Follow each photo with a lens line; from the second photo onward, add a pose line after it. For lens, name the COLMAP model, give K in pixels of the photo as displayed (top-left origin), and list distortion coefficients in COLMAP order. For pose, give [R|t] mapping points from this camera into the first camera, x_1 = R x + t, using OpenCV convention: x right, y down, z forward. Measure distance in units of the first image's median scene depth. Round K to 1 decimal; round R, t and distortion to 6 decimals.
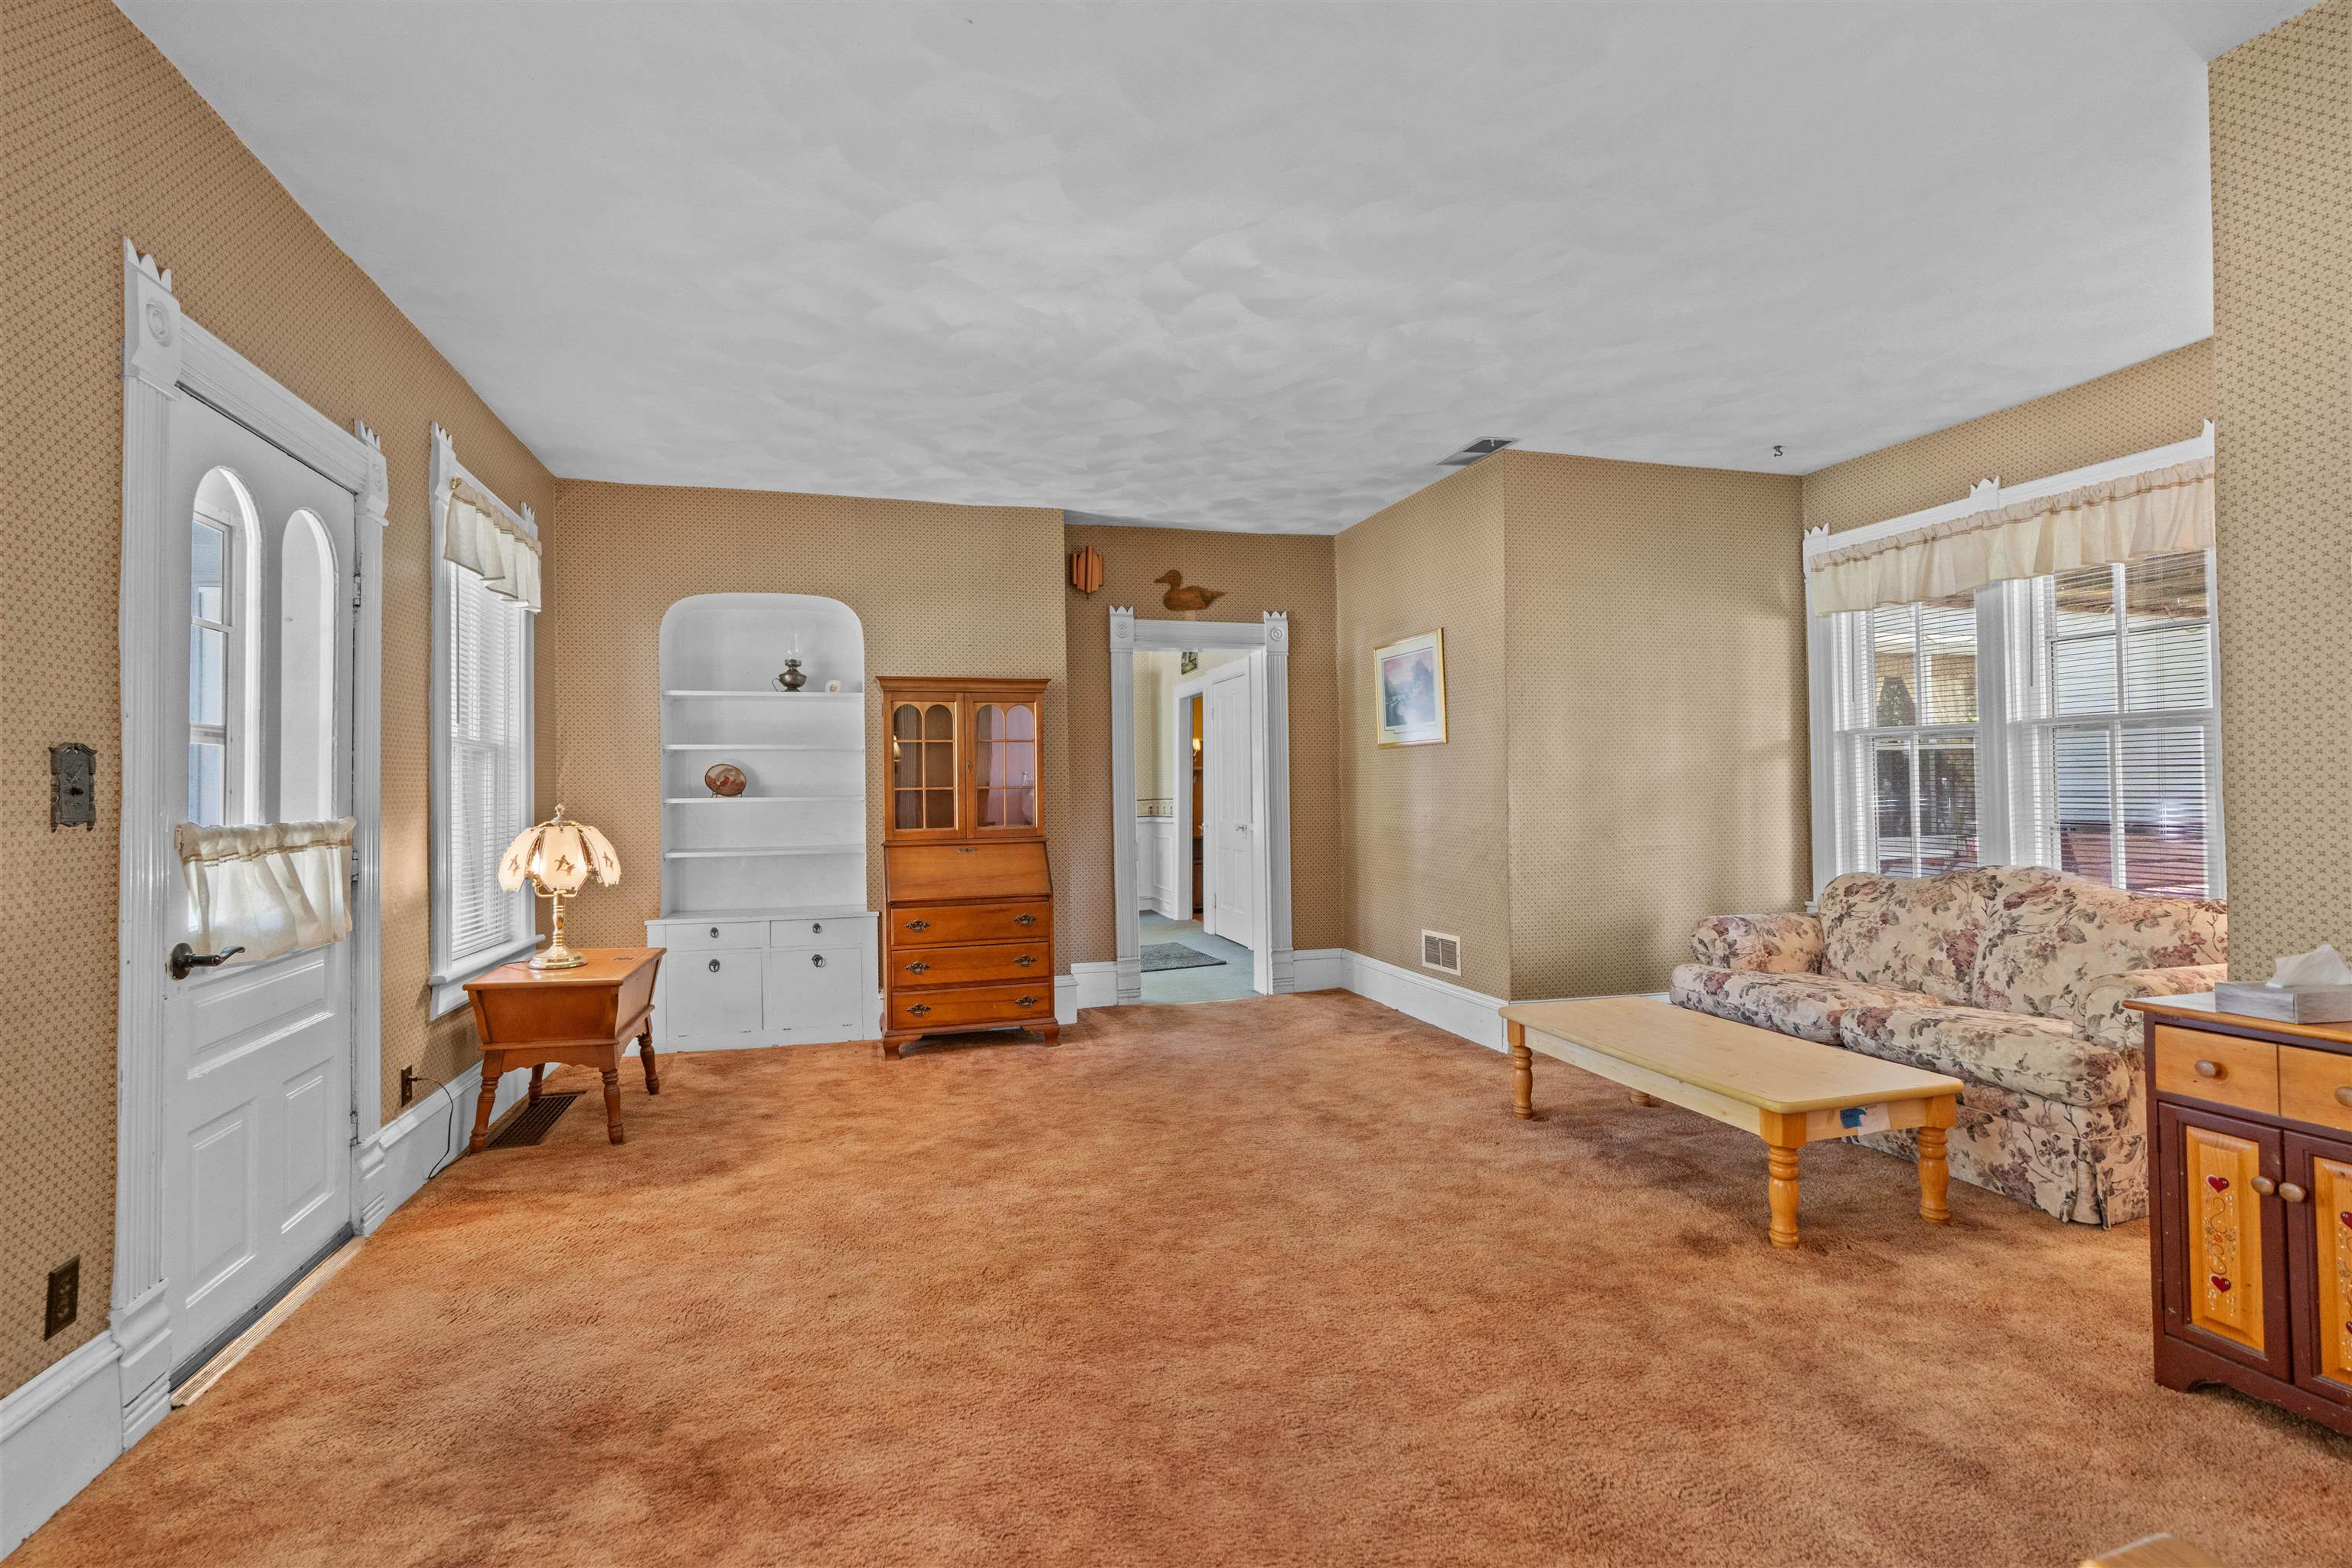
lens RADIAL K [[1055.4, 0, 1163.3], [0, 1055.4, 782.1], [0, 0, 1]] dist [-0.000629, 0.000353]
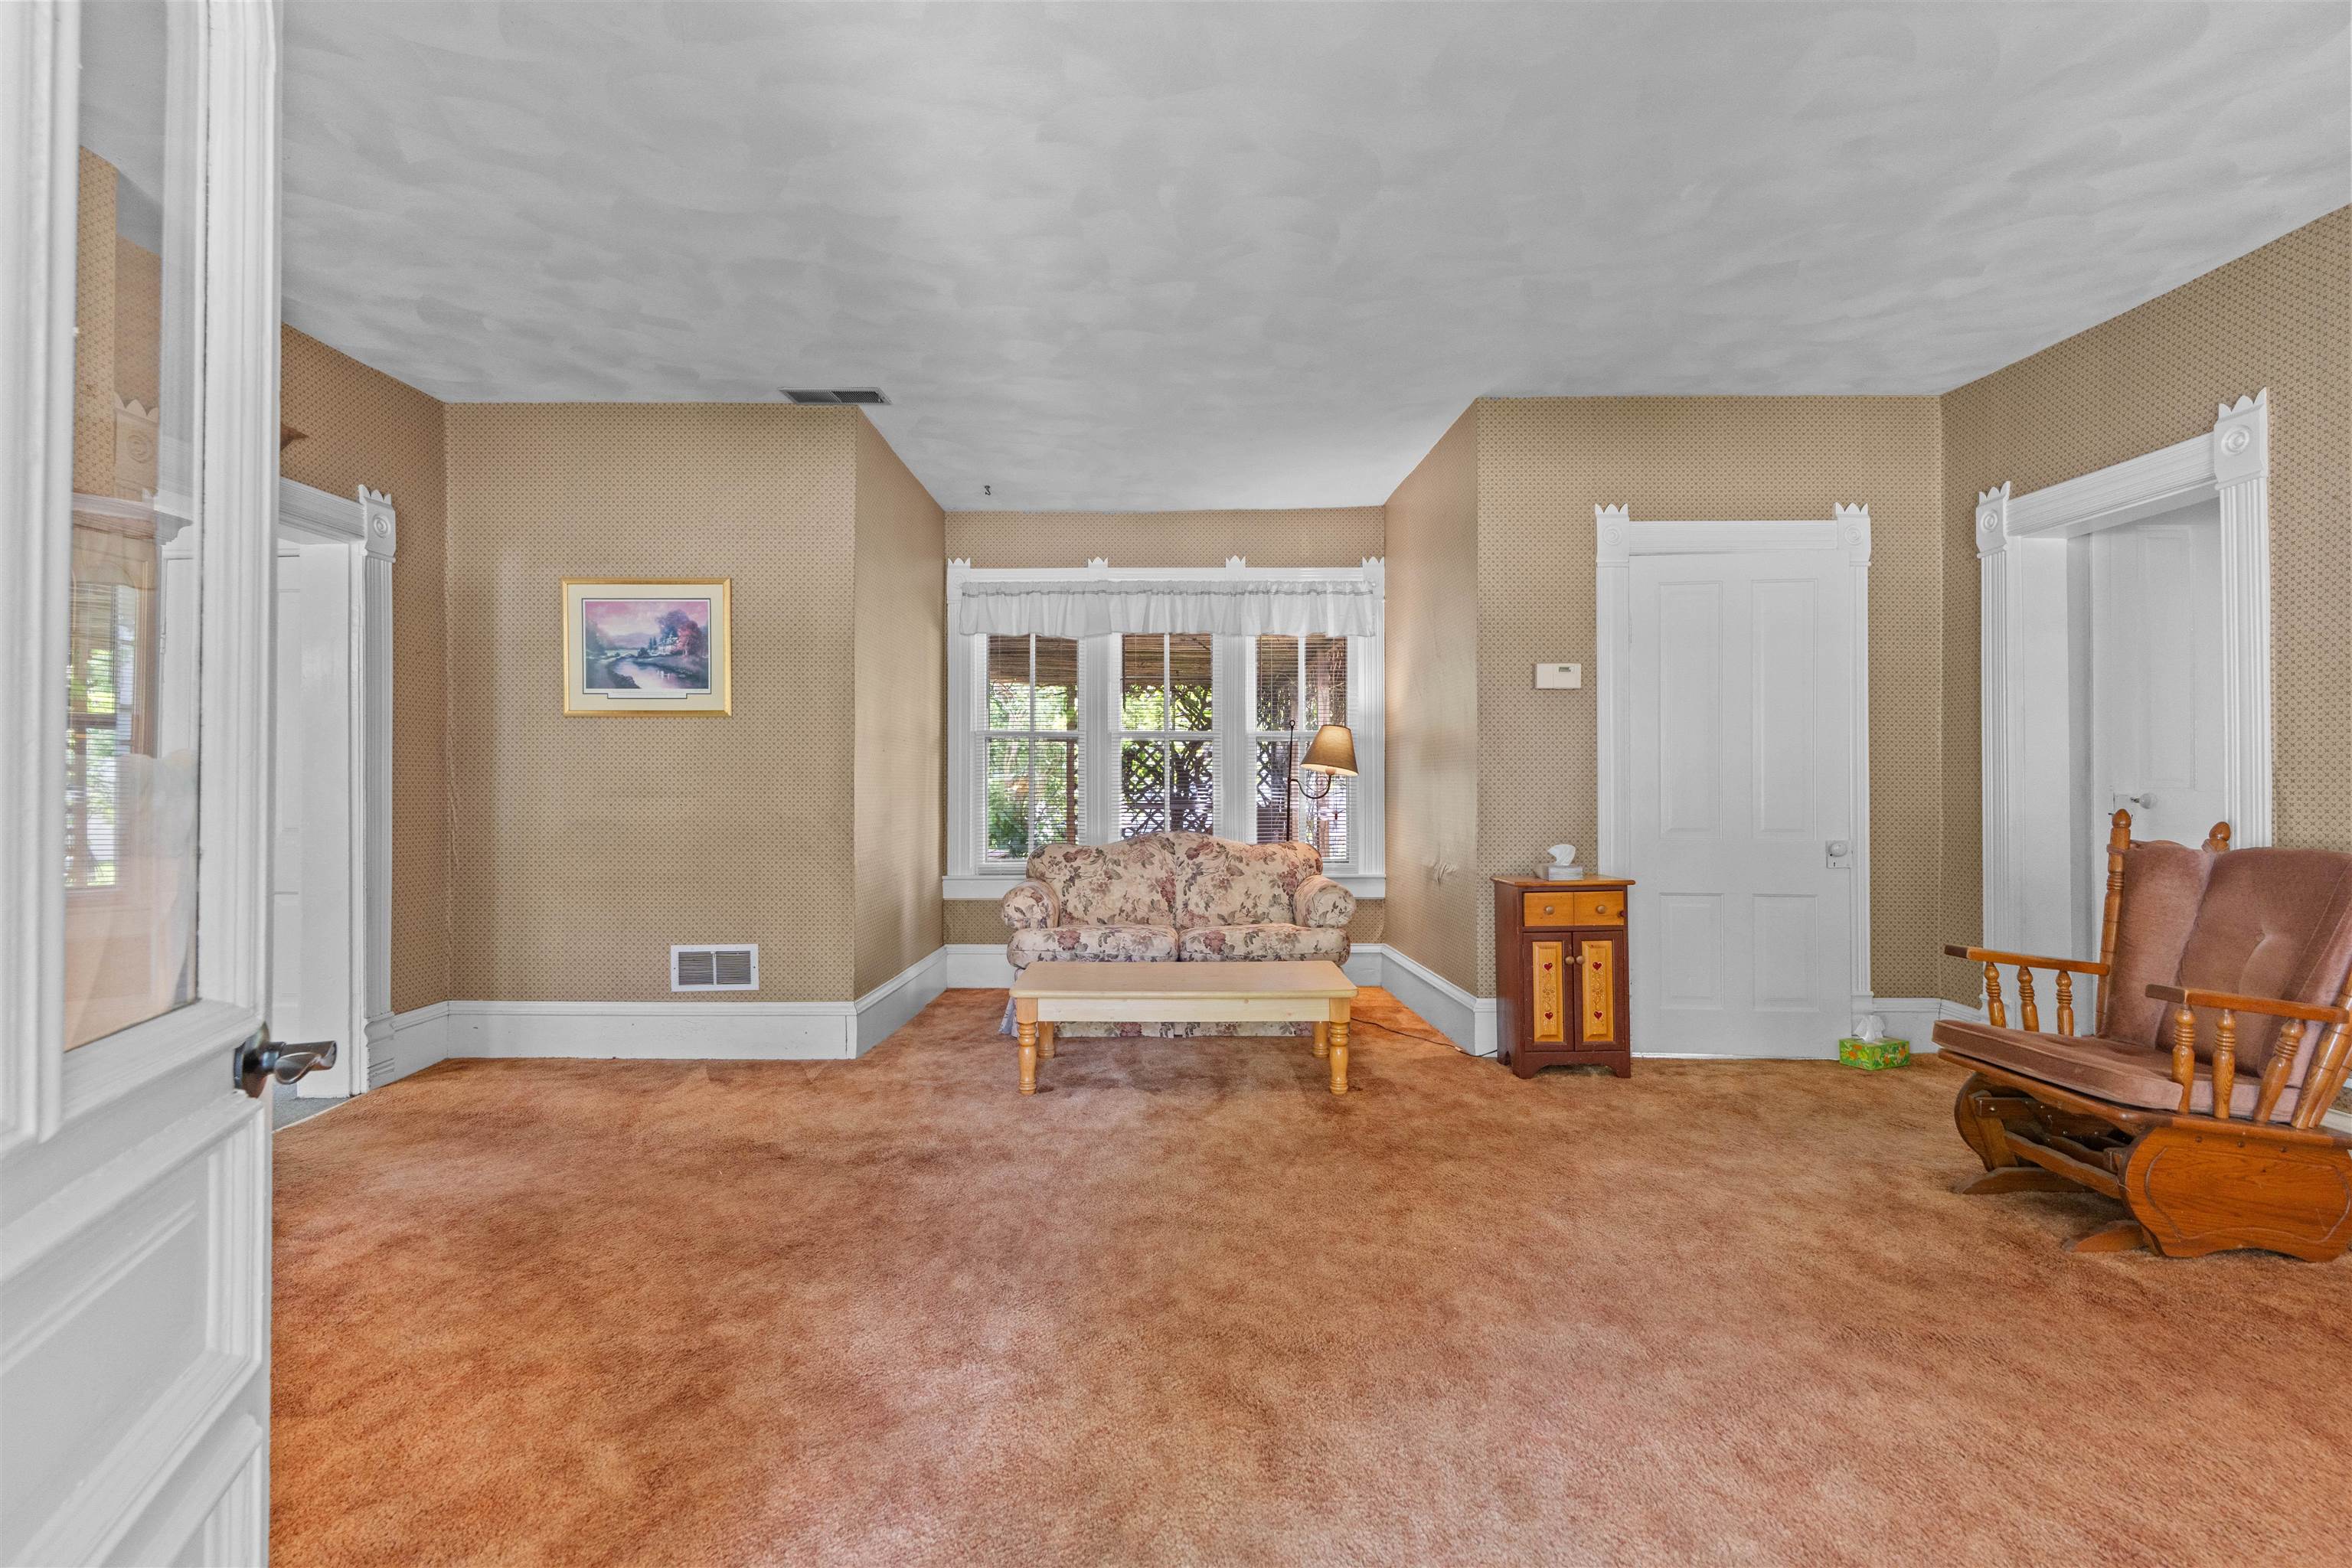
lens RADIAL K [[1039.8, 0, 1176.0], [0, 1039.8, 784.0], [0, 0, 1]] dist [-0.013287, 0.000064]
pose [[0.284142, 0.016301, 0.958644, -0.550062], [-0.007727, 0.999862, -0.014711, 0.034187], [-0.958751, -0.003227, 0.284228, 0.559488]]
